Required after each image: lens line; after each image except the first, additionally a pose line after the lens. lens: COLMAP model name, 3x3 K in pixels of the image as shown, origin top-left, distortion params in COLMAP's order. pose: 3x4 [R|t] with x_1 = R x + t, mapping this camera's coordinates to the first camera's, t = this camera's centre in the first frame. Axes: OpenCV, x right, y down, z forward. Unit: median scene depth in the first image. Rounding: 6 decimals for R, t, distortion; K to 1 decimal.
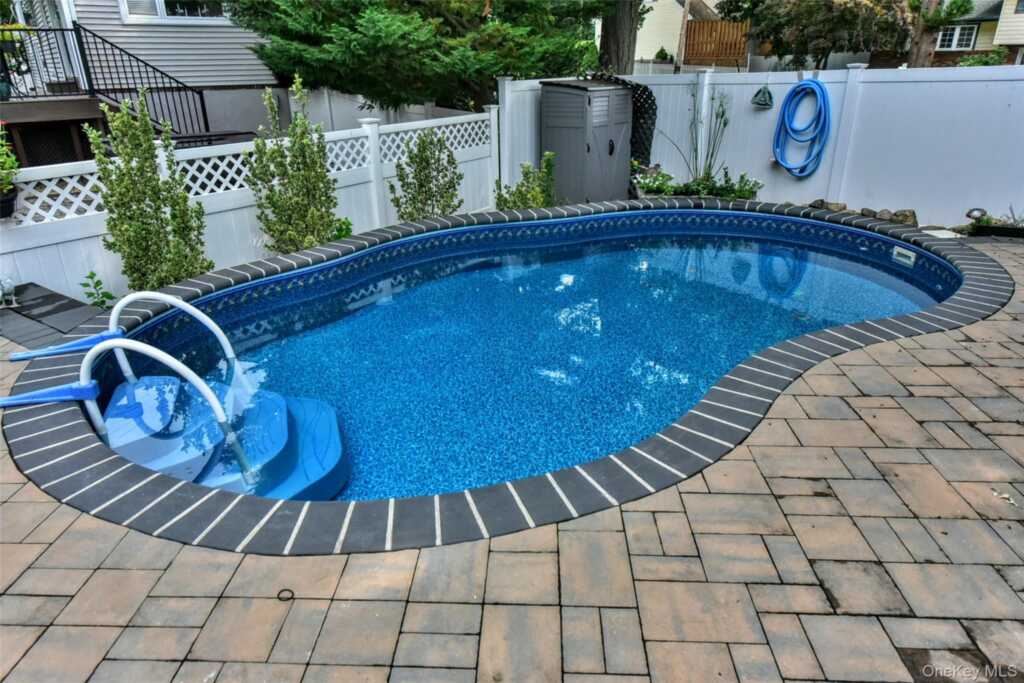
lens RADIAL K [[672.3, 0, 512.0], [0, 672.3, 341.5], [0, 0, 1]] dist [-0.002719, -0.000998]
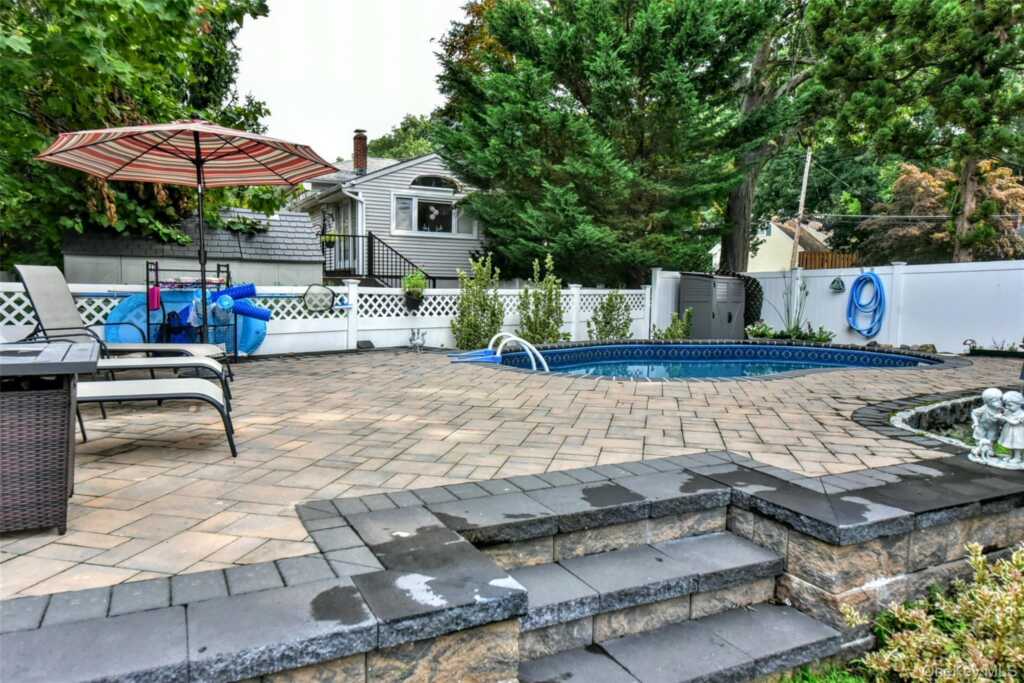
lens RADIAL K [[697.2, 0, 512.0], [0, 697.2, 341.5], [0, 0, 1]] dist [0.001267, -0.002668]
pose [[0.986183, 0.042418, -0.160136, -0.078955], [-0.090563, 0.947472, -0.306750, 0.293783], [0.138712, 0.317014, 0.938222, -0.498814]]
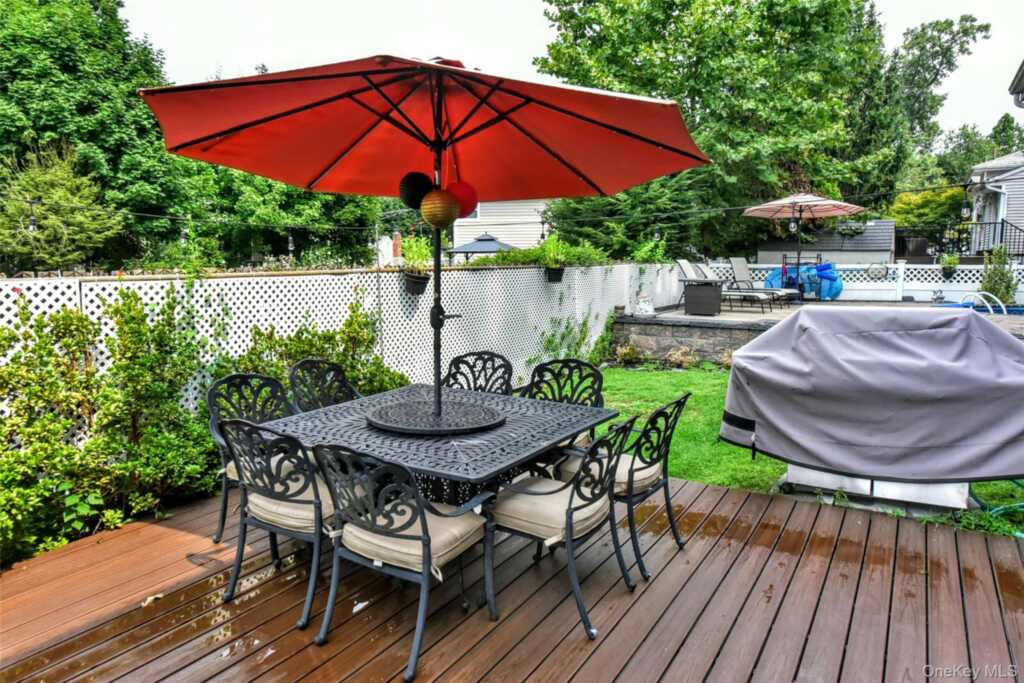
lens RADIAL K [[697.2, 0, 512.0], [0, 697.2, 341.5], [0, 0, 1]] dist [0.001267, -0.002668]
pose [[0.385227, 0.127606, -0.913957, 0.897769], [-0.363055, 0.931485, -0.022972, 0.534429], [0.848405, 0.340666, 0.405161, -1.161779]]
